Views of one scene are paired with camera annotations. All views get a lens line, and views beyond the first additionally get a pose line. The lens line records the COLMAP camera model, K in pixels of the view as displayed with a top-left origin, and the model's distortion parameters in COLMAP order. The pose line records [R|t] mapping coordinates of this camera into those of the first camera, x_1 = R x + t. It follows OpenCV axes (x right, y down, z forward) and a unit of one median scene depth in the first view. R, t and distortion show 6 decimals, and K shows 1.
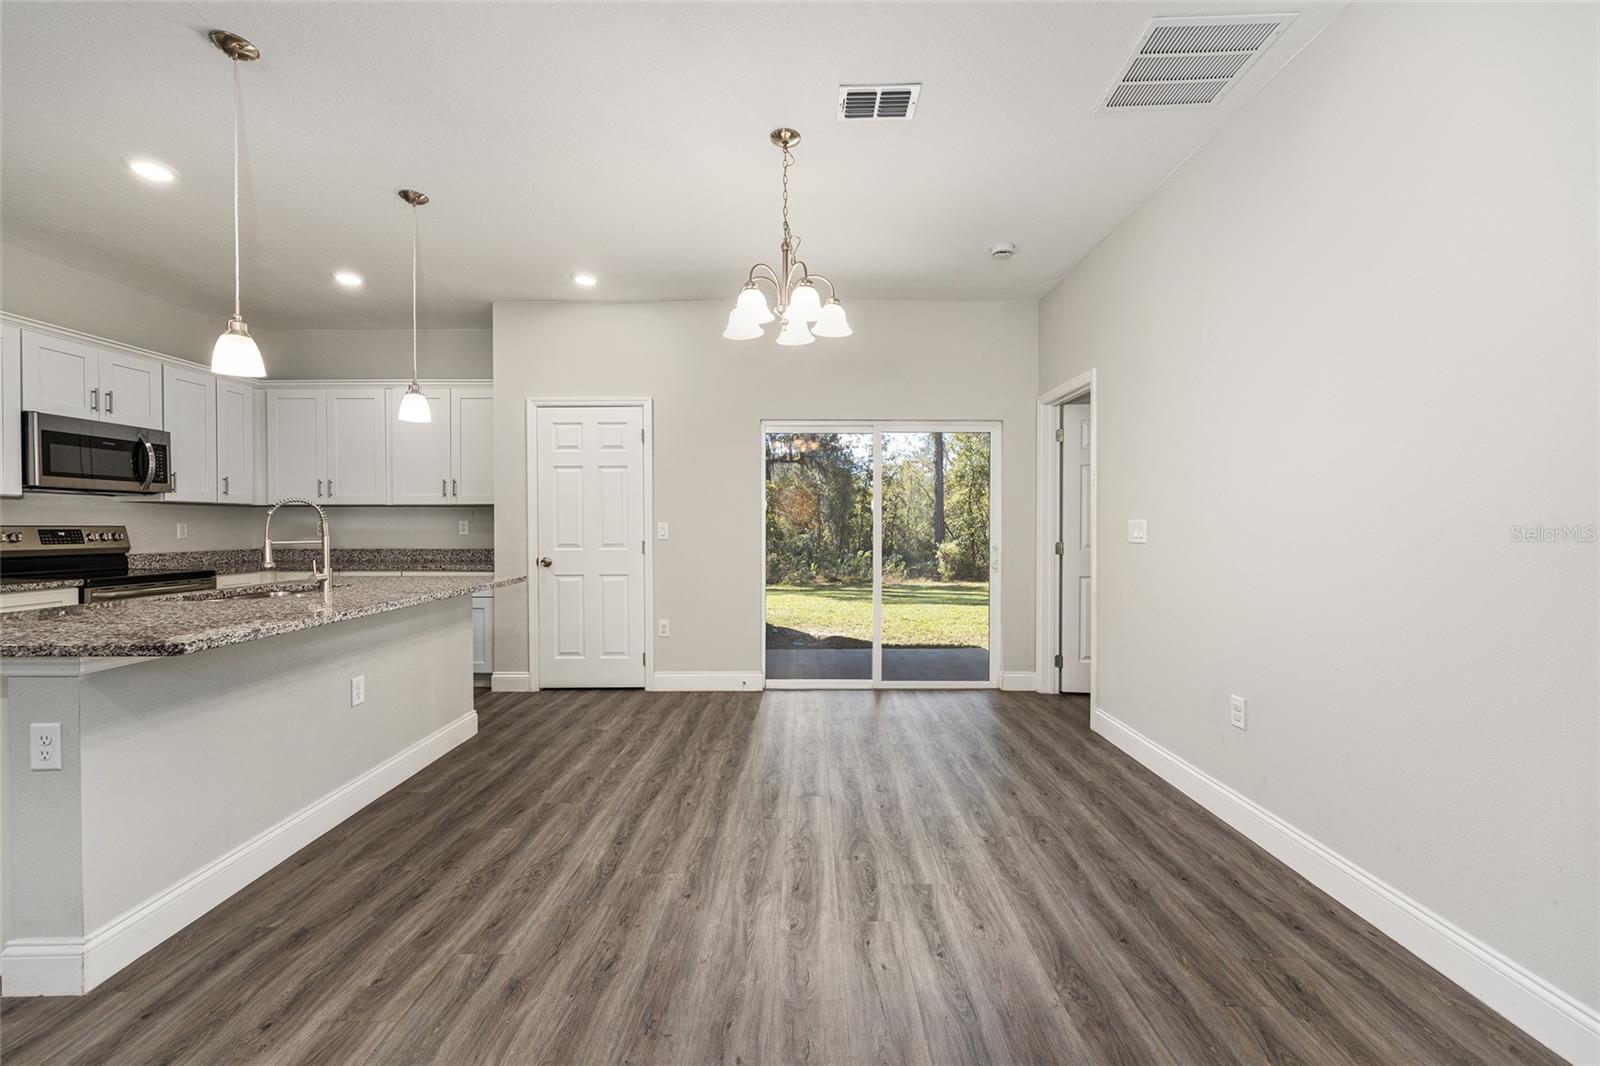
lens RADIAL K [[645.1, 0, 812.2], [0, 645.1, 531.0], [0, 0, 1]] dist [-0.001432, 0.001498]
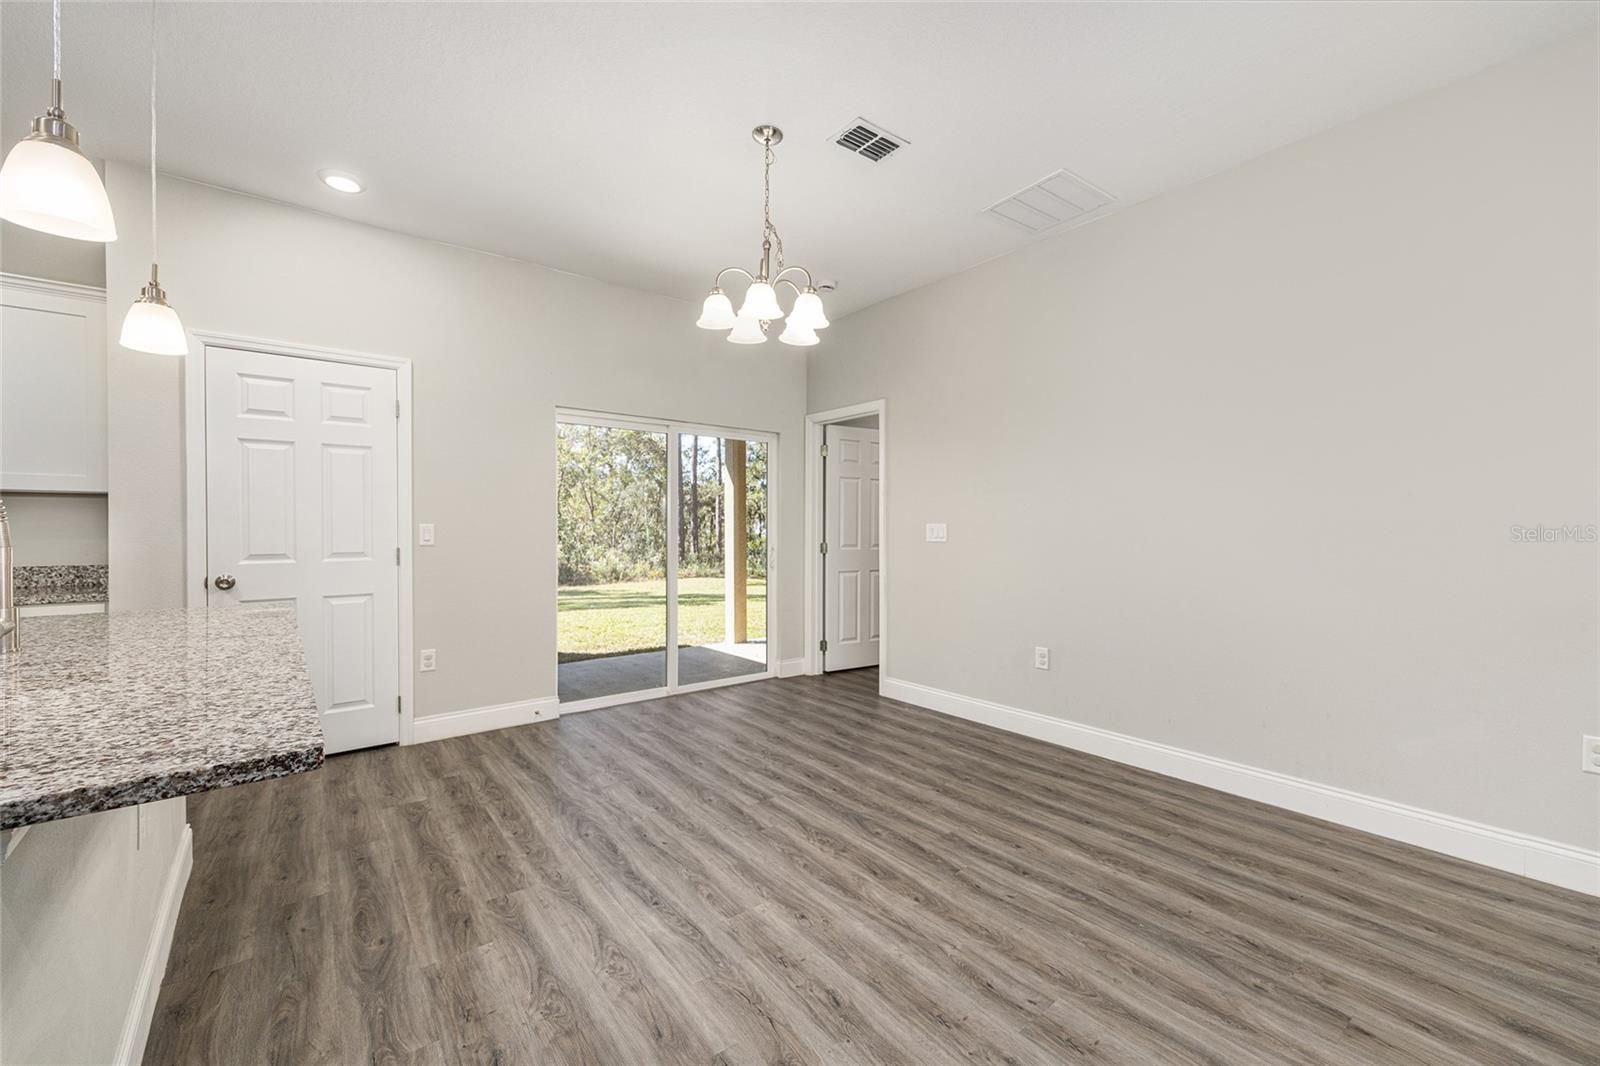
lens RADIAL K [[645.1, 0, 787.9], [0, 645.1, 533.1], [0, 0, 1]] dist [-0.001432, 0.001498]
pose [[0.782078, -0.002434, 0.623175, -0.609258], [0.003581, 0.999993, -0.000589, -0.000060], [-0.623170, 0.002692, 0.782082, 0.203315]]
